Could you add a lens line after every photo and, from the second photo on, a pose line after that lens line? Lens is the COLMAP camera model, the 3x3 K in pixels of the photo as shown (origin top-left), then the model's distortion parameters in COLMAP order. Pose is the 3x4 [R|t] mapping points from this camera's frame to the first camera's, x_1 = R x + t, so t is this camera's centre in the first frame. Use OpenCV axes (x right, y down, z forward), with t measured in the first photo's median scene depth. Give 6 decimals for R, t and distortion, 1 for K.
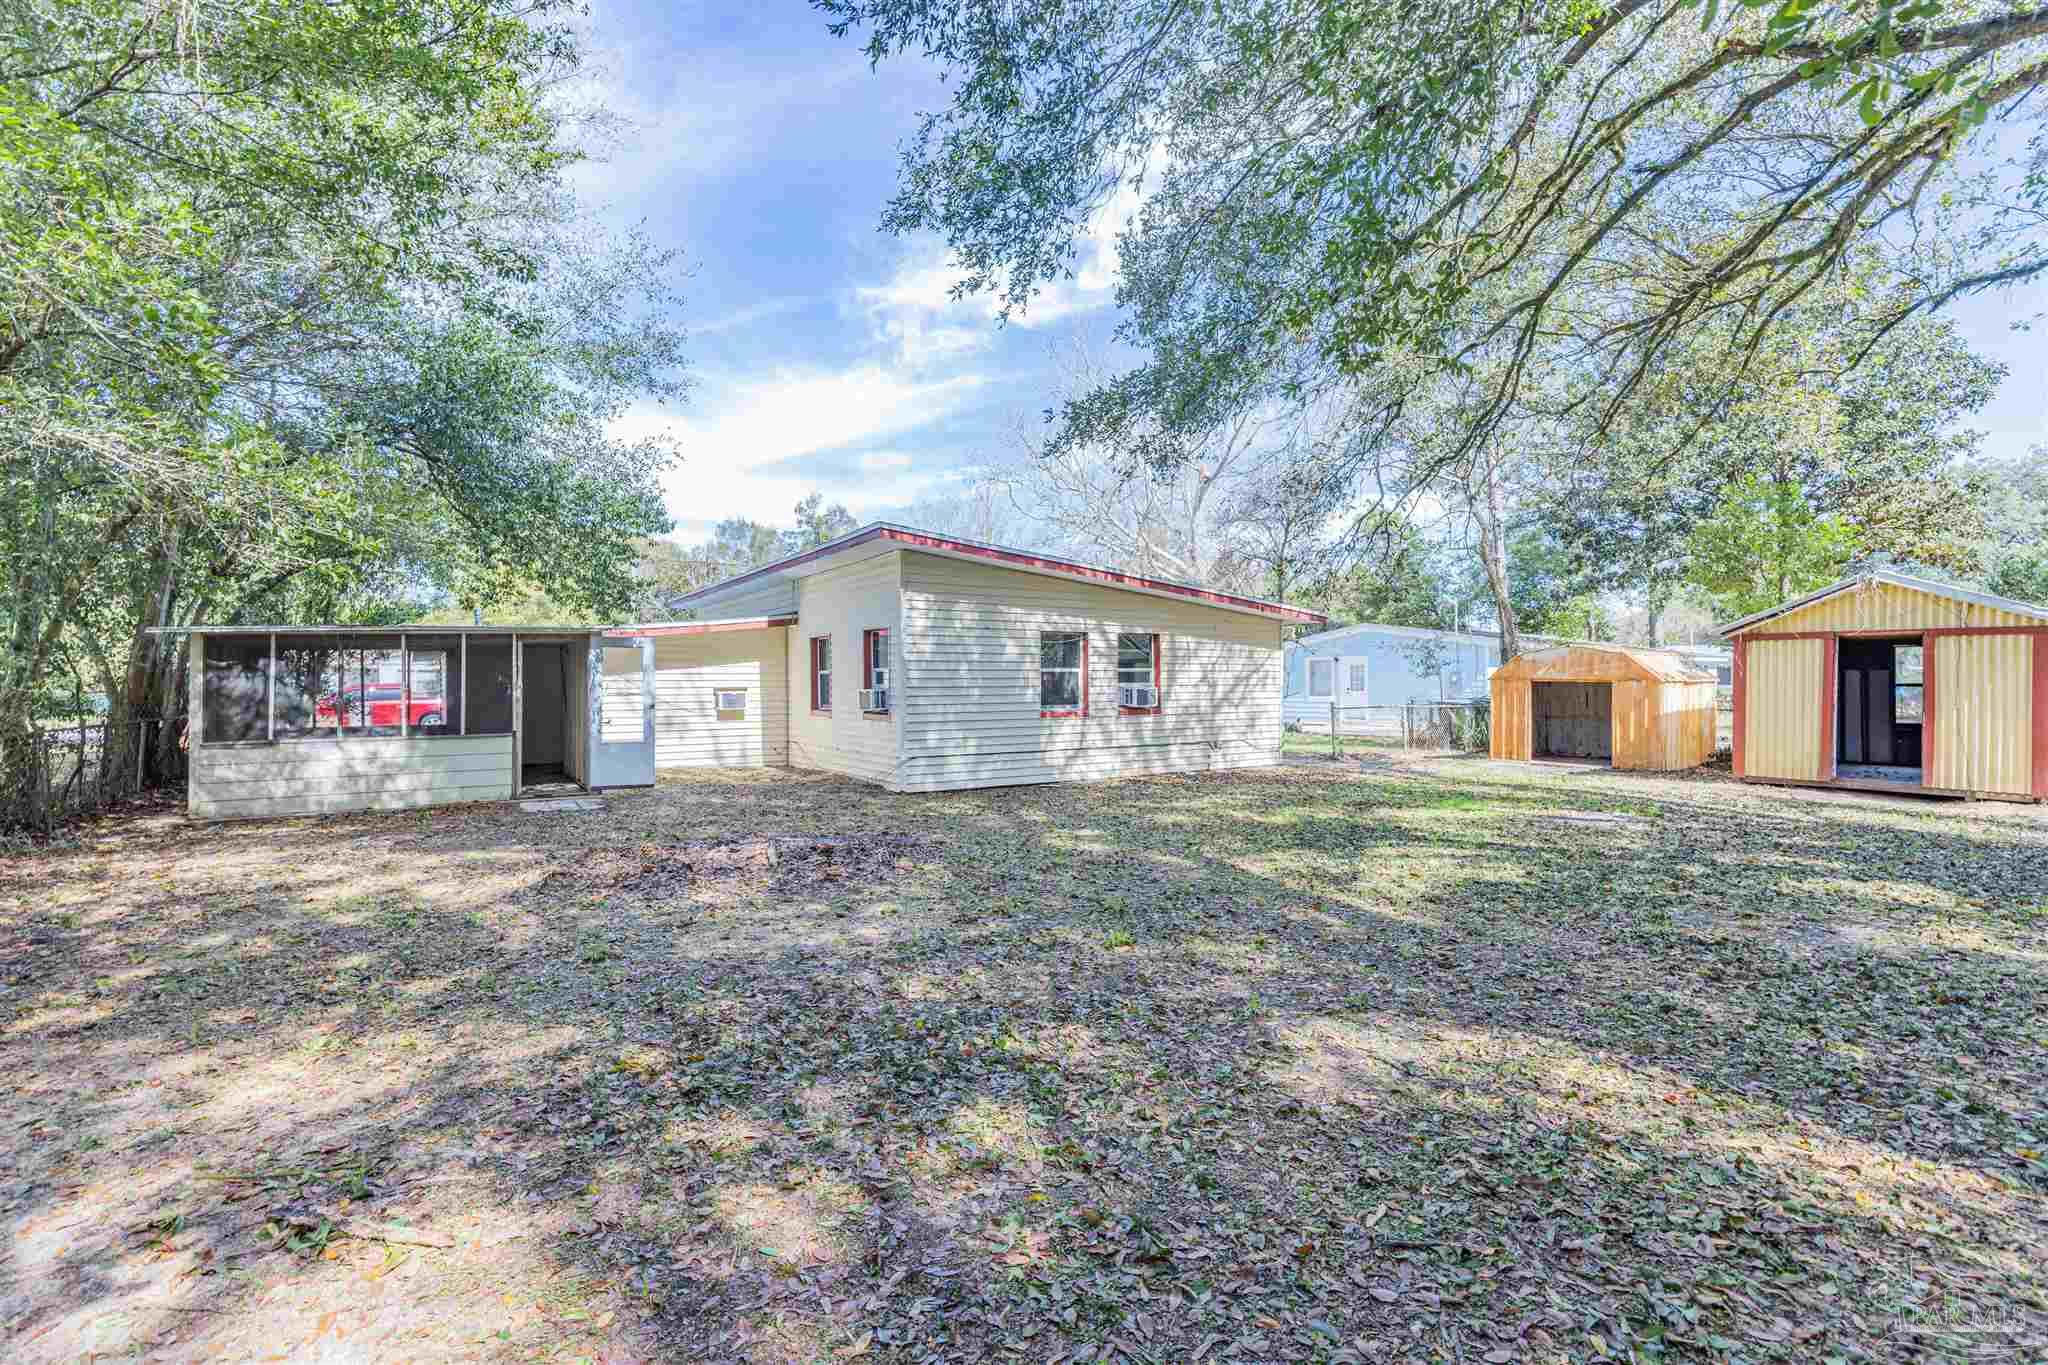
lens RADIAL K [[925.1, 0, 1031.4], [0, 925.1, 683.9], [0, 0, 1]] dist [0.016568, 0.000096]
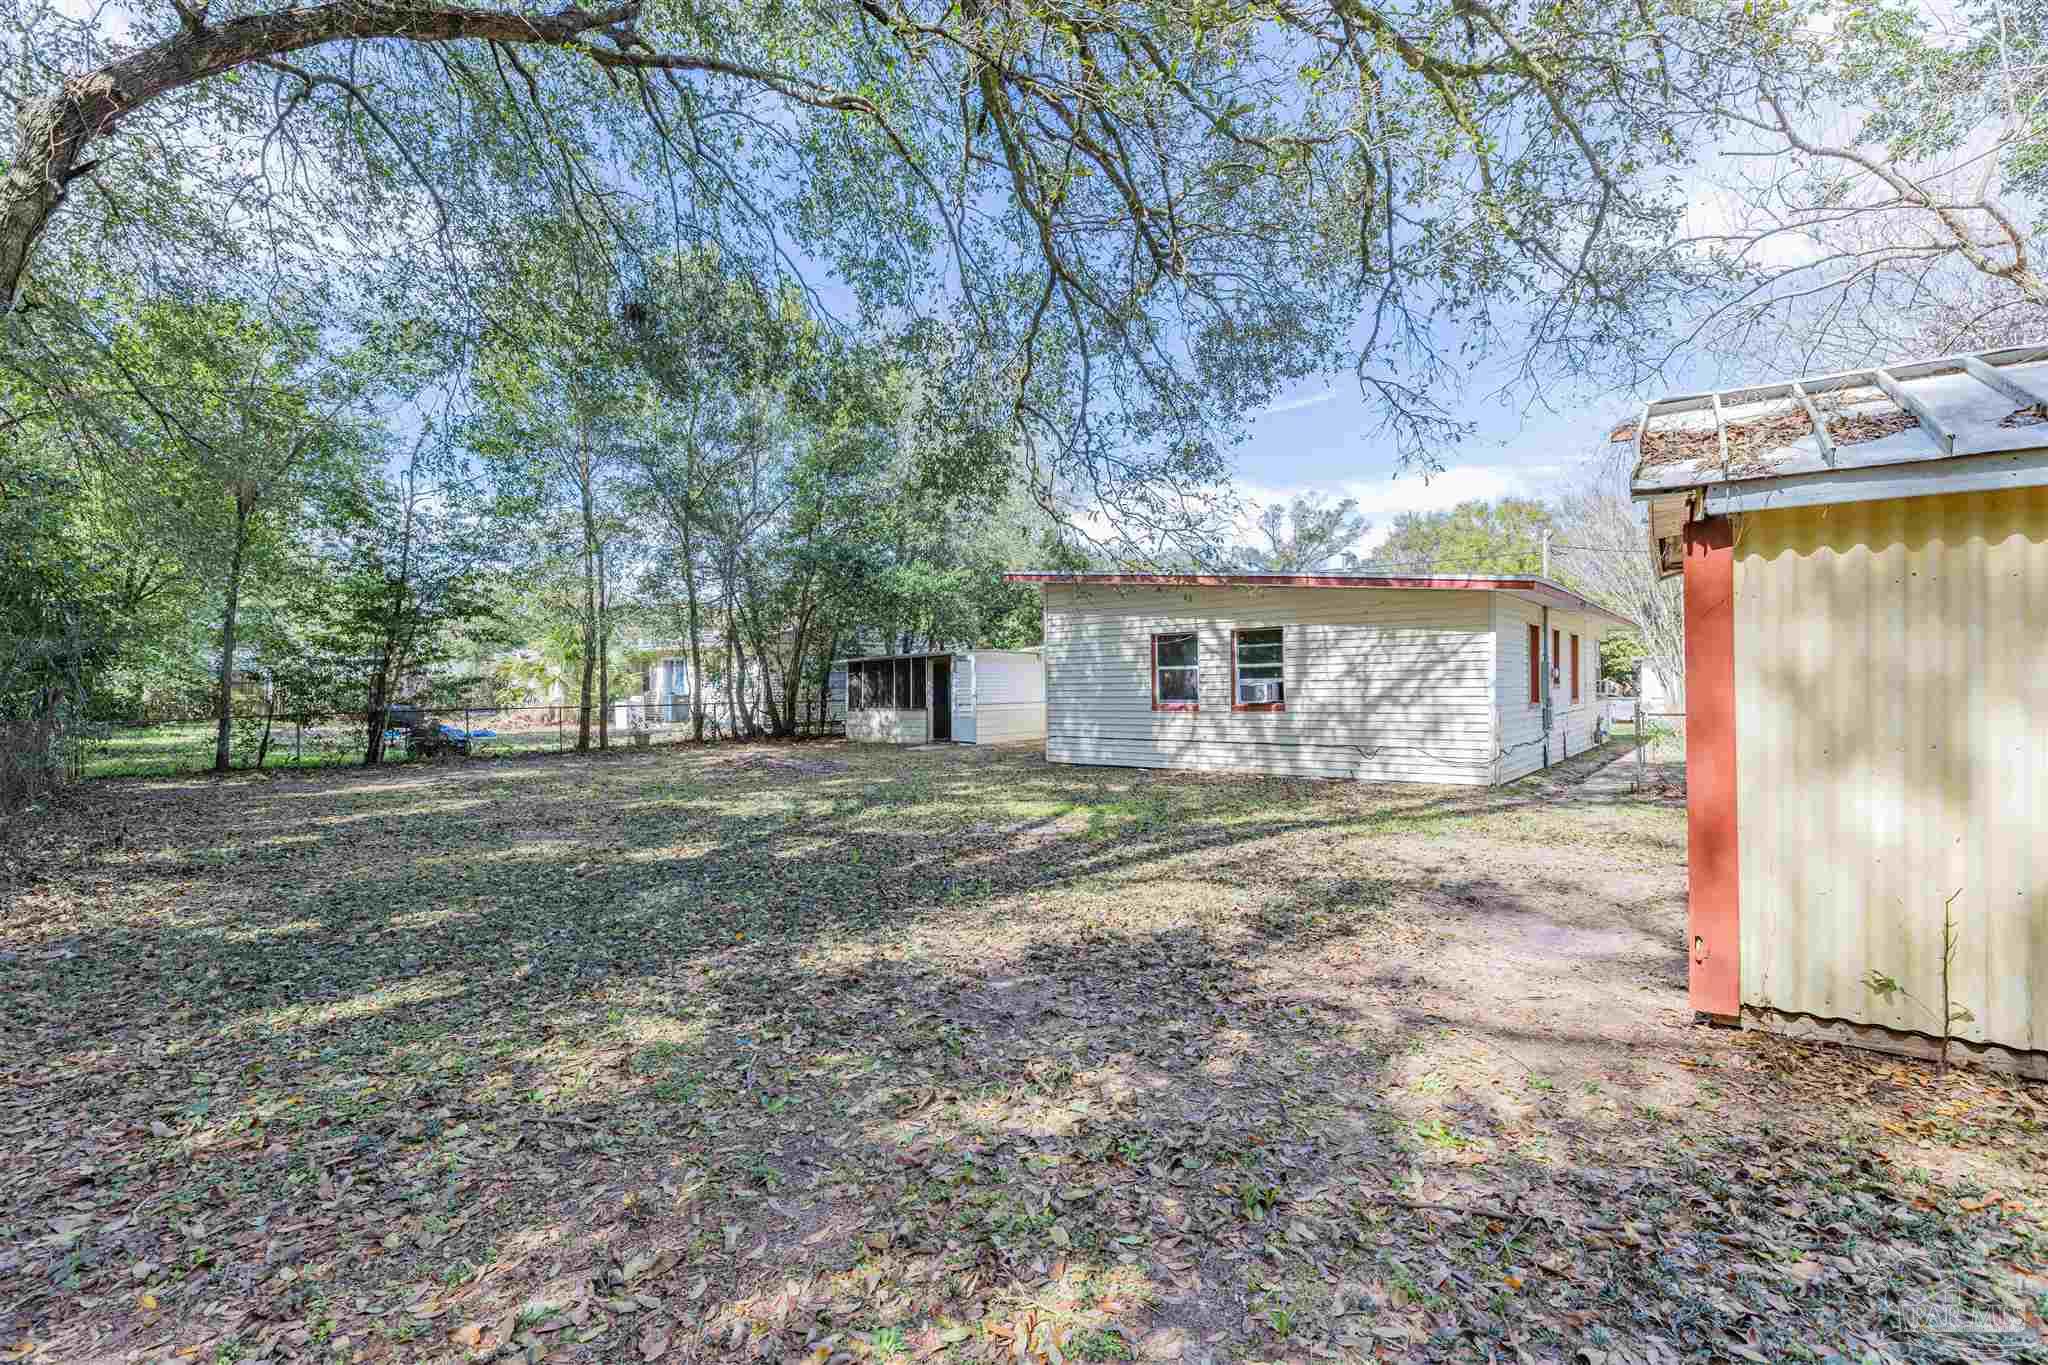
lens RADIAL K [[925.1, 0, 1025.3], [0, 925.1, 680.3], [0, 0, 1]] dist [0.016568, 0.000096]
pose [[0.293140, -0.008991, -0.956027, 0.996188], [0.004799, 0.999957, -0.007932, 0.007386], [0.956058, -0.002263, 0.293170, 0.489997]]
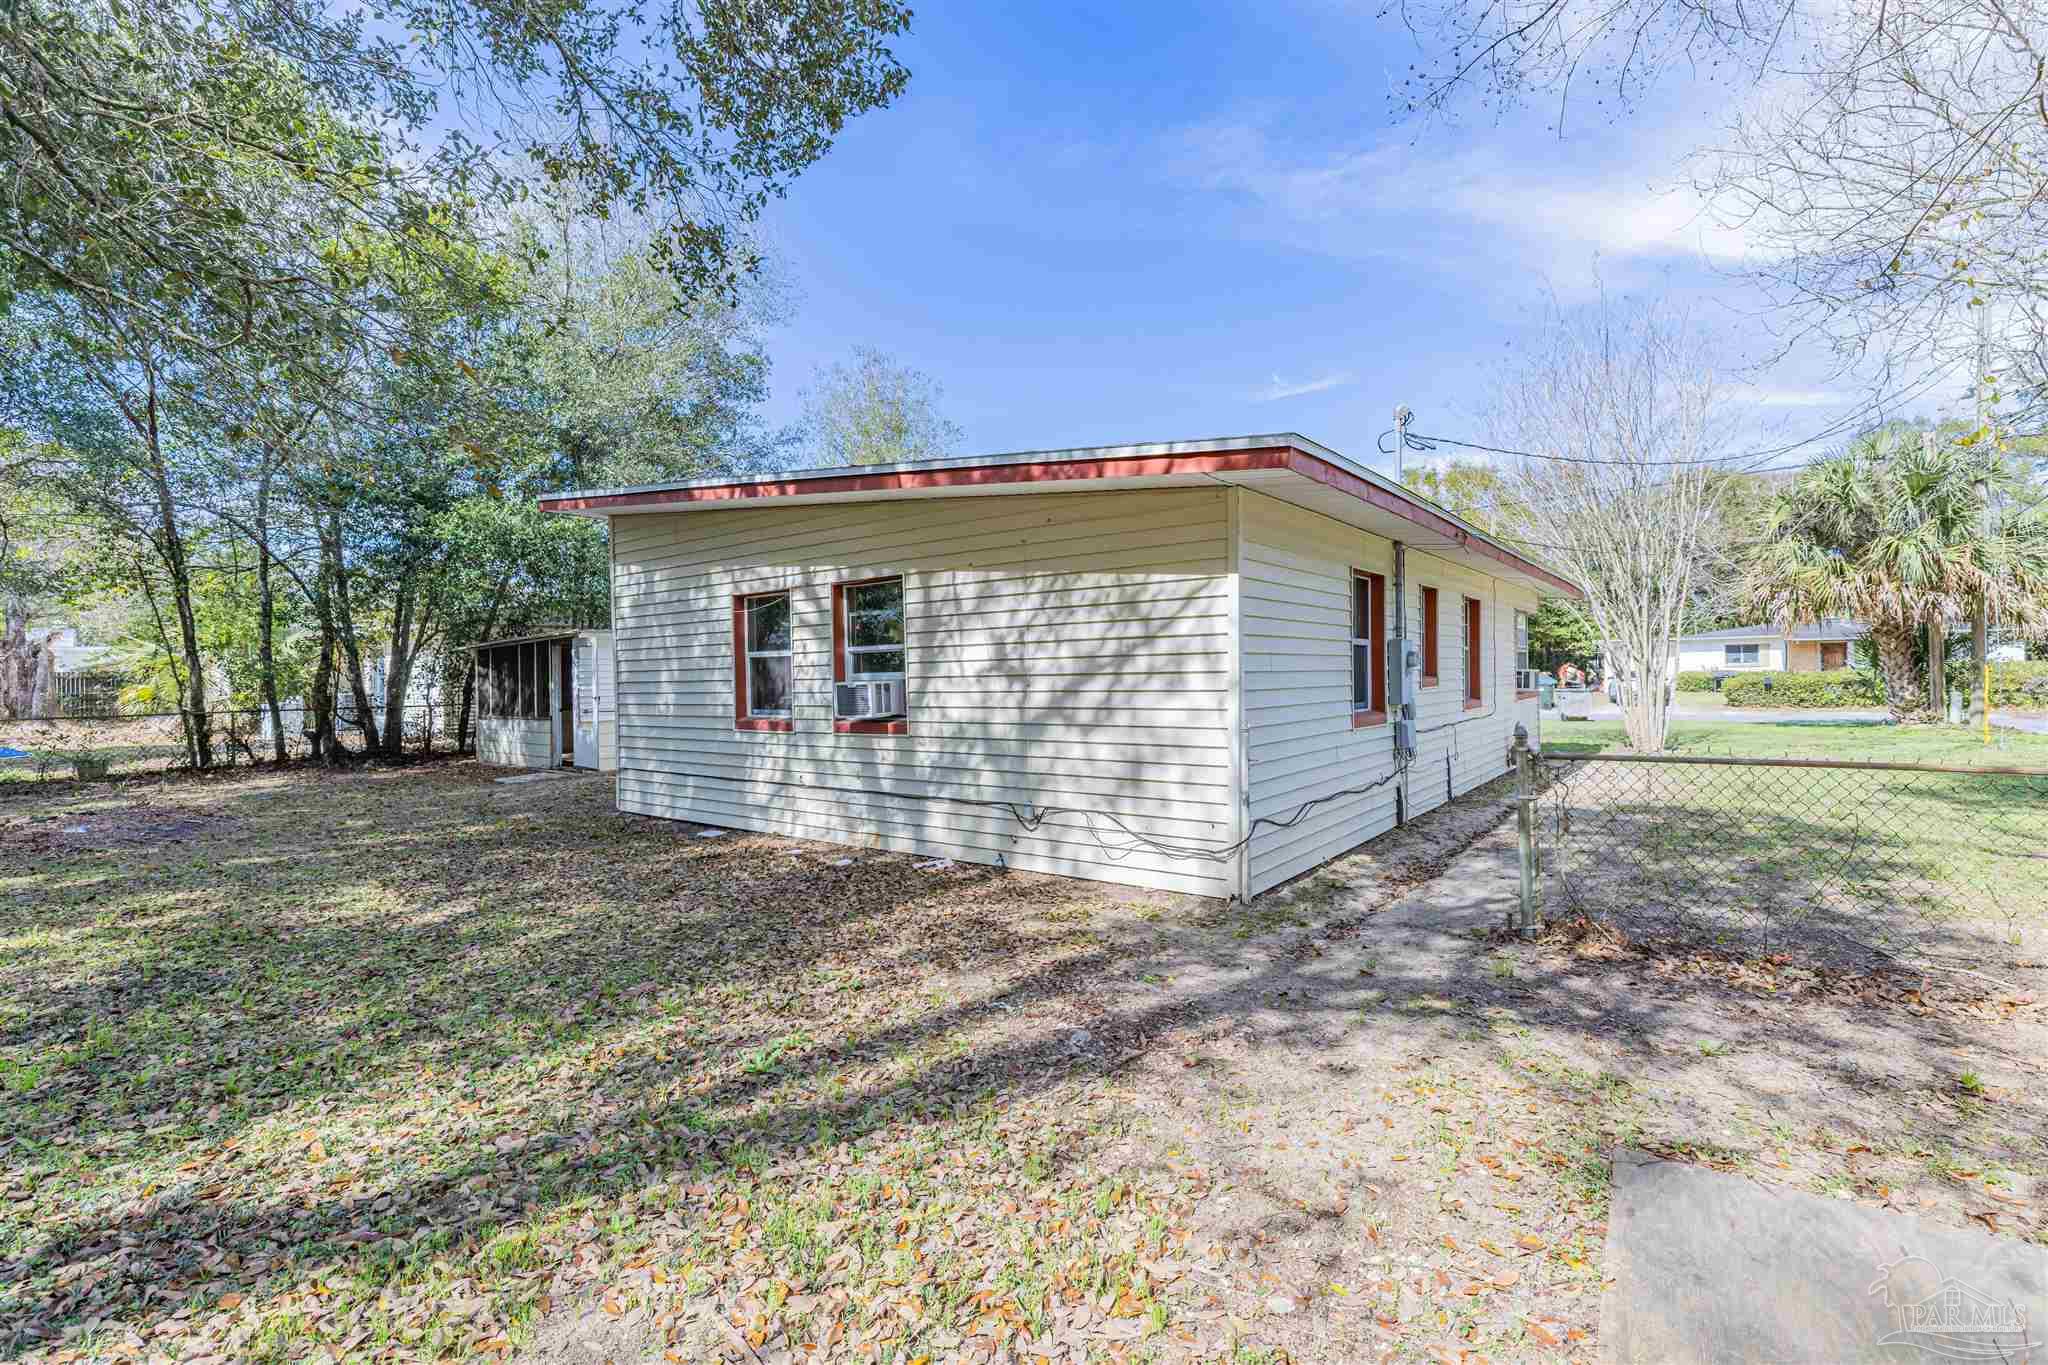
lens RADIAL K [[925.1, 0, 1027.4], [0, 925.1, 690.8], [0, 0, 1]] dist [0.016568, 0.000096]
pose [[0.316420, 0.012502, -0.948537, 0.658495], [0.010687, 0.999803, 0.016742, 0.000932], [0.948559, -0.015434, 0.316224, 0.937572]]
